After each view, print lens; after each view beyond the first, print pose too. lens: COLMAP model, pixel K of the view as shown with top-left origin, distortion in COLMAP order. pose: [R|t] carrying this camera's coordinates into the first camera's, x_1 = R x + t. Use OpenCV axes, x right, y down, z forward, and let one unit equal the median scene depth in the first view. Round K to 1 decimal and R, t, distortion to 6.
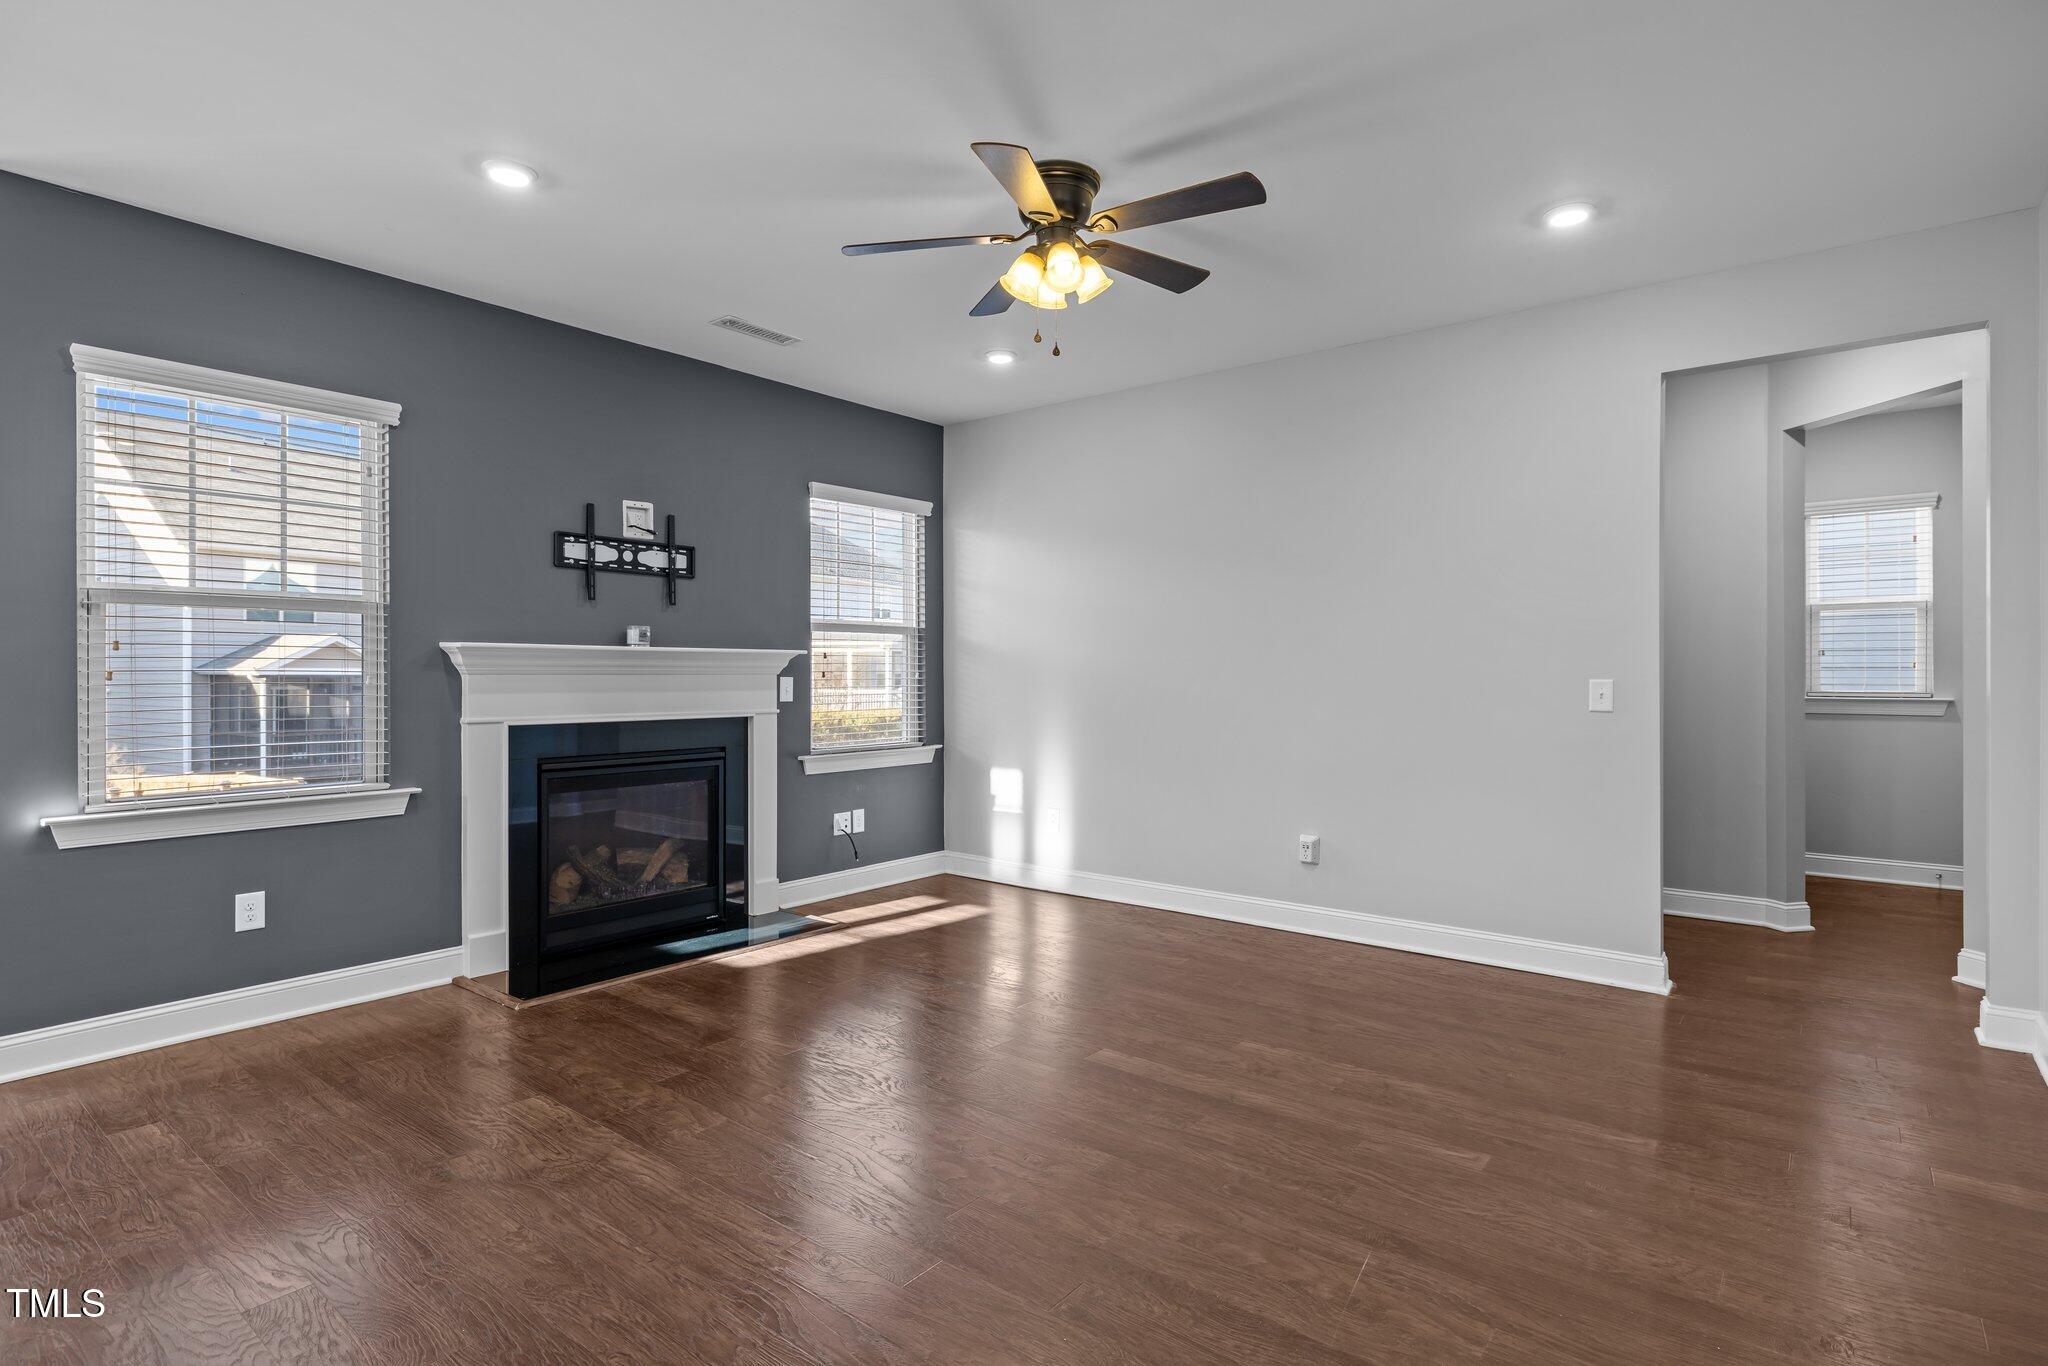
lens RADIAL K [[1024.4, 0, 1017.2], [0, 1024.4, 674.4], [0, 0, 1]] dist [-0.008286, 0.003915]
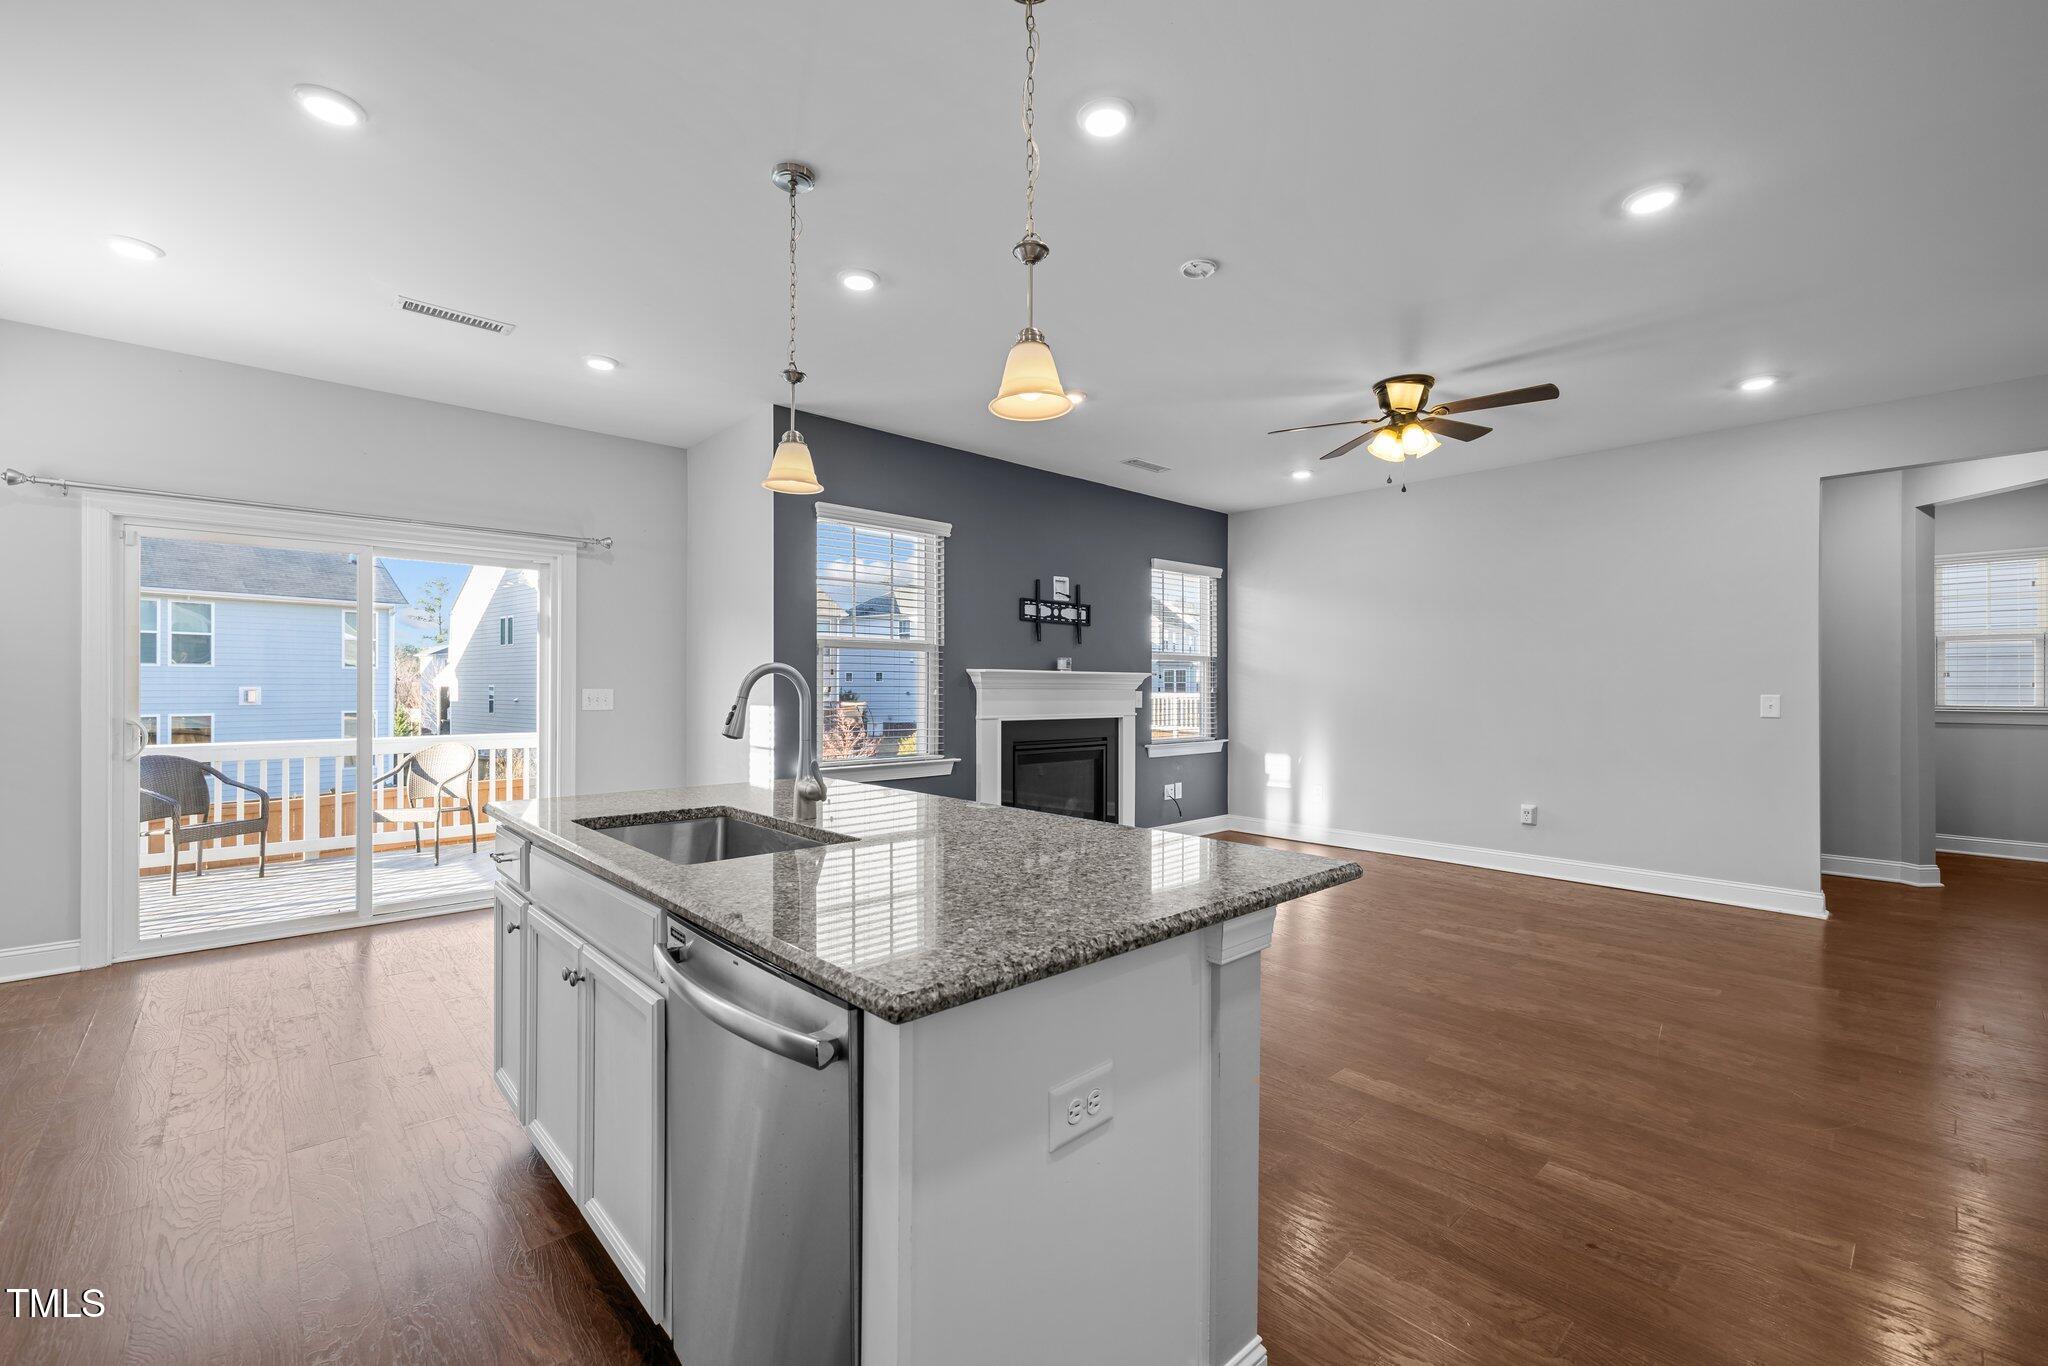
lens RADIAL K [[851.8, 0, 1018.3], [0, 851.8, 684.3], [0, 0, 1]] dist [0.000332, -0.000529]
pose [[0.988194, 0.001782, -0.153195, -0.237737], [-0.002671, 0.999981, -0.005601, 0.000301], [0.153182, 0.005944, 0.988180, -0.277336]]
